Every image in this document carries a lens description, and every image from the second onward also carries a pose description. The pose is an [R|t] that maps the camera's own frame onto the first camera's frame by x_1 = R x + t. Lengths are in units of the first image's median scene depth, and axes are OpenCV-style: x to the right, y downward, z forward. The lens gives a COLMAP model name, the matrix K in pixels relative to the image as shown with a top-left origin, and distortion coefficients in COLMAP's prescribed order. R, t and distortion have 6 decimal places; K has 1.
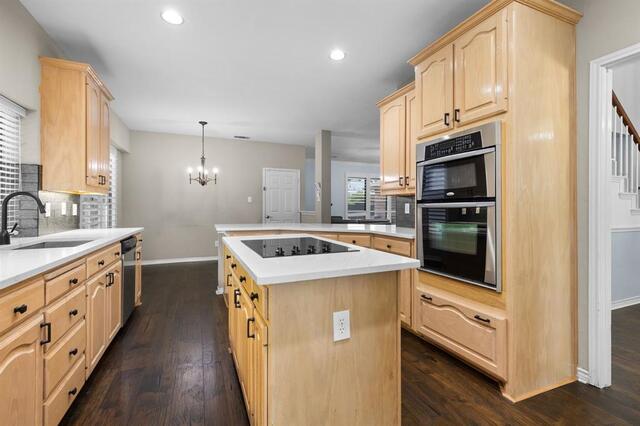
lens RADIAL K [[289.8, 0, 320.6], [0, 289.8, 209.9], [0, 0, 1]] dist [0.002291, 0.000077]
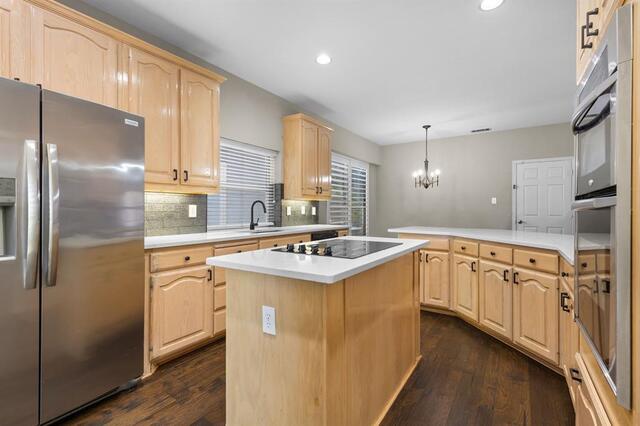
lens RADIAL K [[289.8, 0, 320.6], [0, 289.8, 209.9], [0, 0, 1]] dist [0.002291, 0.000077]
pose [[0.555372, 0.003930, -0.831593, 0.506141], [-0.010213, 0.999946, -0.002095, -0.004353], [0.831539, 0.009657, 0.555382, 0.265183]]
